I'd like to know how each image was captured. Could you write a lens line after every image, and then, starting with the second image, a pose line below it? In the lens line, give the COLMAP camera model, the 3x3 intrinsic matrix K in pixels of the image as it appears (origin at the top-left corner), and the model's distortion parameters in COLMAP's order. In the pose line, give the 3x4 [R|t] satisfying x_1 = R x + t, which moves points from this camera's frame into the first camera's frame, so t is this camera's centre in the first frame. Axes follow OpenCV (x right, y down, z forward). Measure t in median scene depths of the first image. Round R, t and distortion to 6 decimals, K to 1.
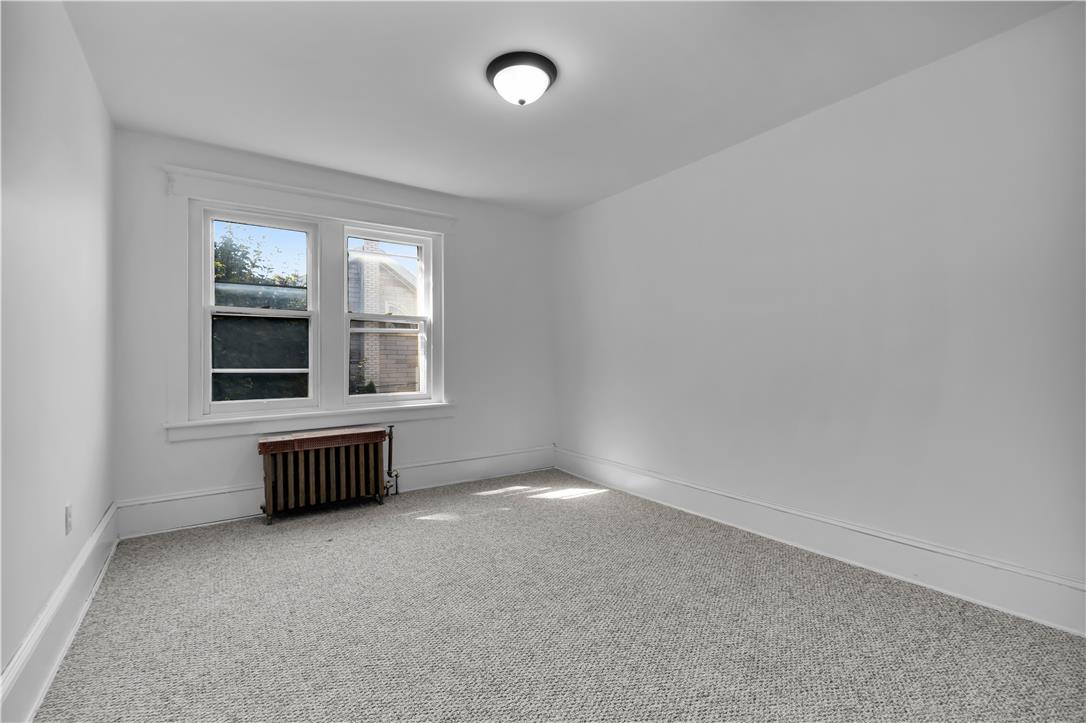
lens RADIAL K [[475.8, 0, 528.2], [0, 475.8, 359.6], [0, 0, 1]] dist [0.001494, 0.000325]
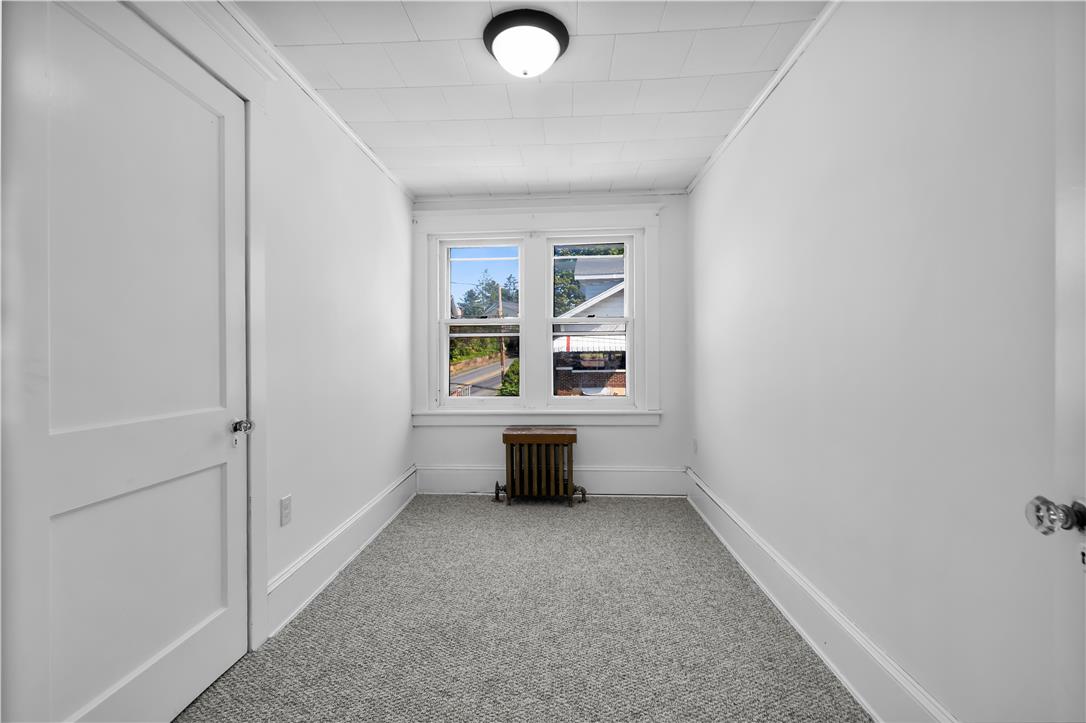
lens RADIAL K [[475.8, 0, 528.2], [0, 475.8, 359.6], [0, 0, 1]] dist [0.001494, 0.000325]
pose [[0.765051, 0.001848, -0.643967, 0.261388], [-0.004211, 0.999989, -0.002133, -0.002933], [0.643956, 0.004343, 0.765050, 0.172518]]
